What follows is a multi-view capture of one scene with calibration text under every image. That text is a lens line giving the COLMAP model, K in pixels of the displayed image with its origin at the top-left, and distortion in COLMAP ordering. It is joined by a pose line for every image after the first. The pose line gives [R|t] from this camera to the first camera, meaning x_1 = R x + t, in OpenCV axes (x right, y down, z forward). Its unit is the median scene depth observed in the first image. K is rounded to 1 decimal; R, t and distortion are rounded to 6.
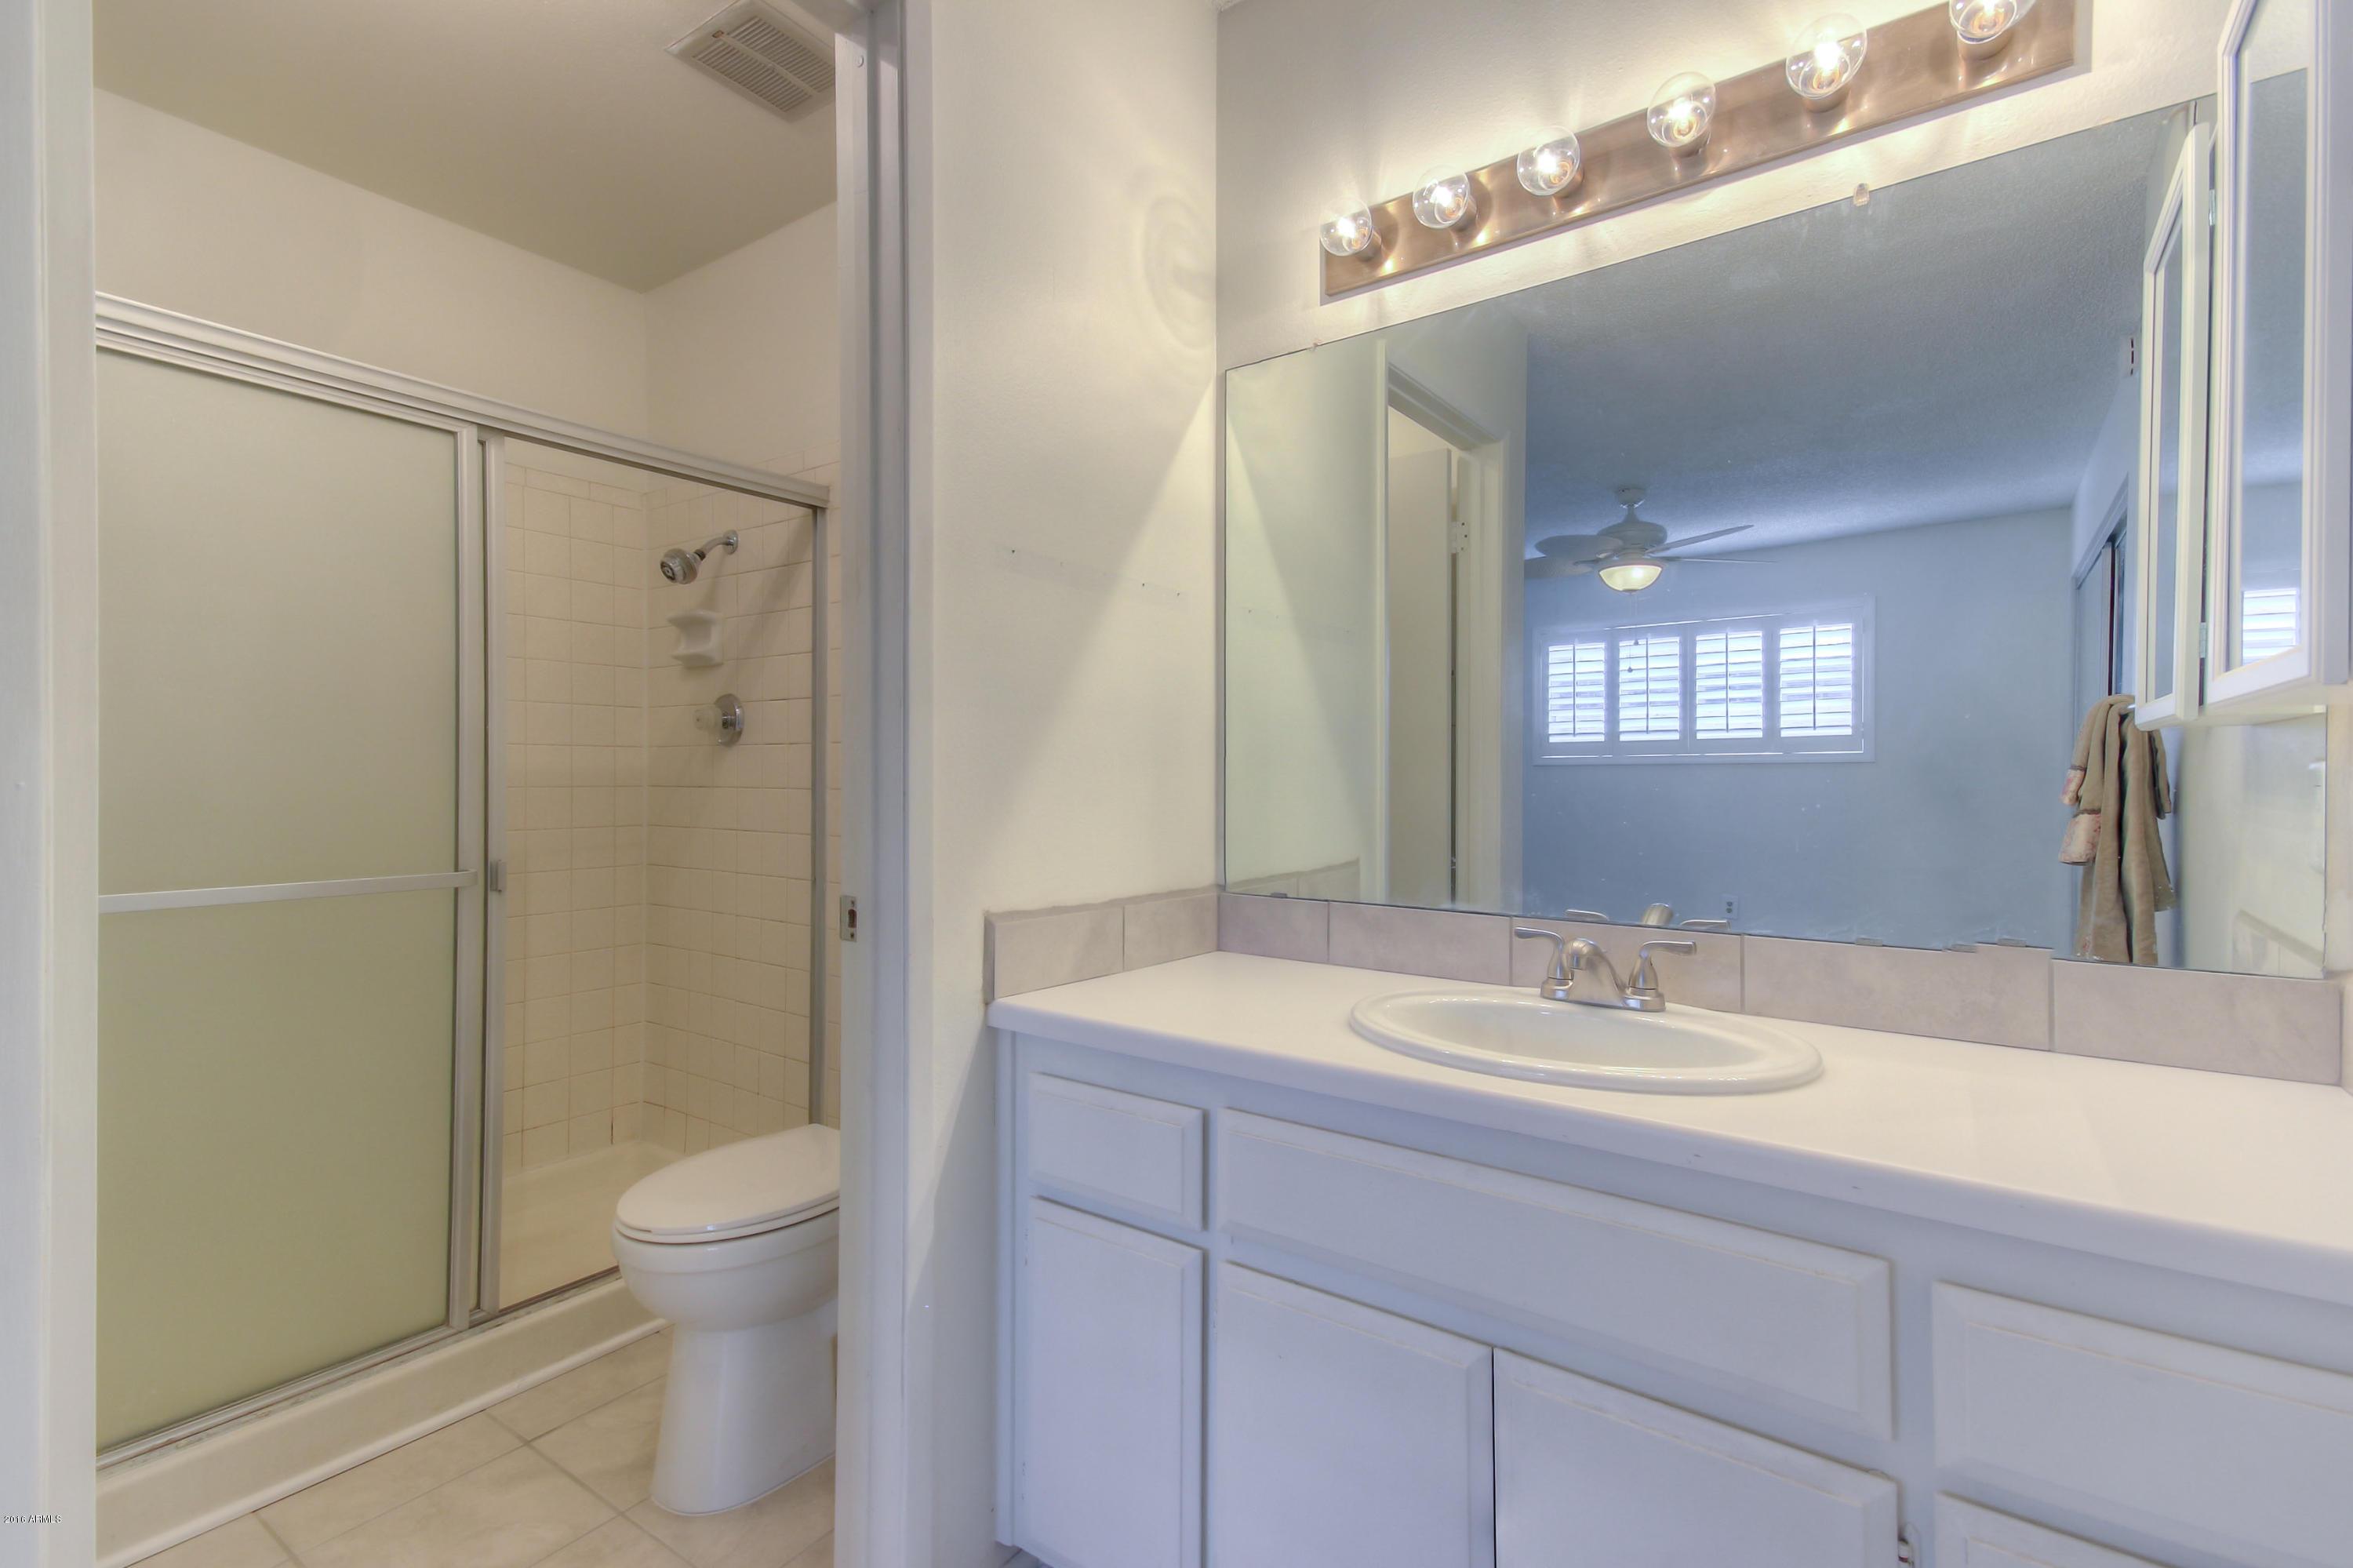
lens RADIAL K [[1067.5, 0, 1182.1], [0, 1067.5, 775.8], [0, 0, 1]] dist [0.027455, -0.002033]
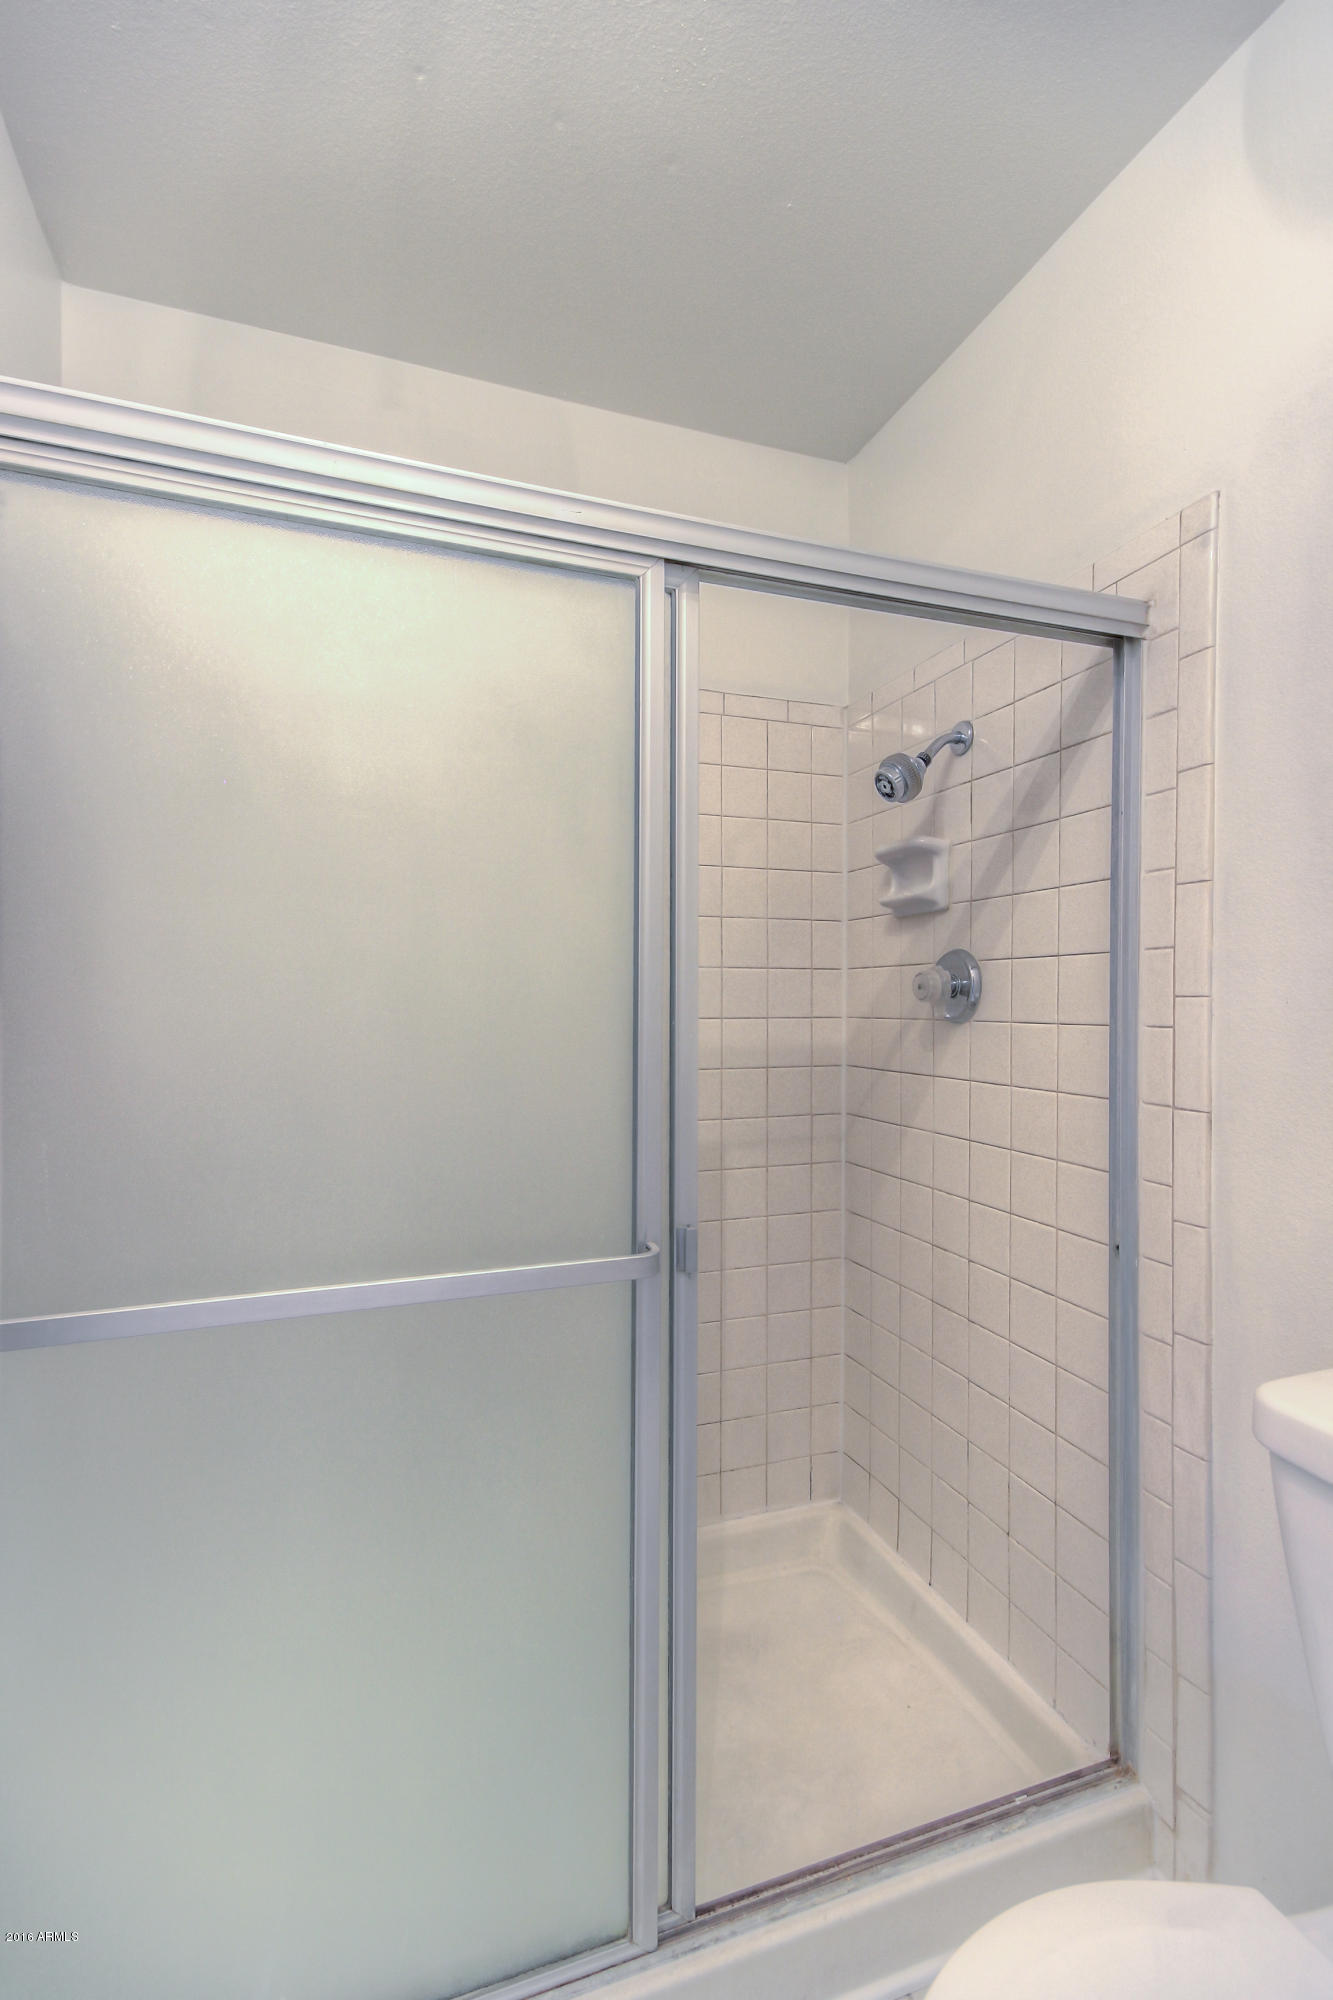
lens RADIAL K [[907.3, 0, 662.4], [0, 907.3, 1003.3], [0, 0, 1]] dist [0.027455, -0.002033]
pose [[0.822783, -0.002256, -0.568352, -0.250357], [0.000192, 0.999993, -0.003692, -0.039986], [0.568356, 0.002929, 0.822777, 0.403605]]
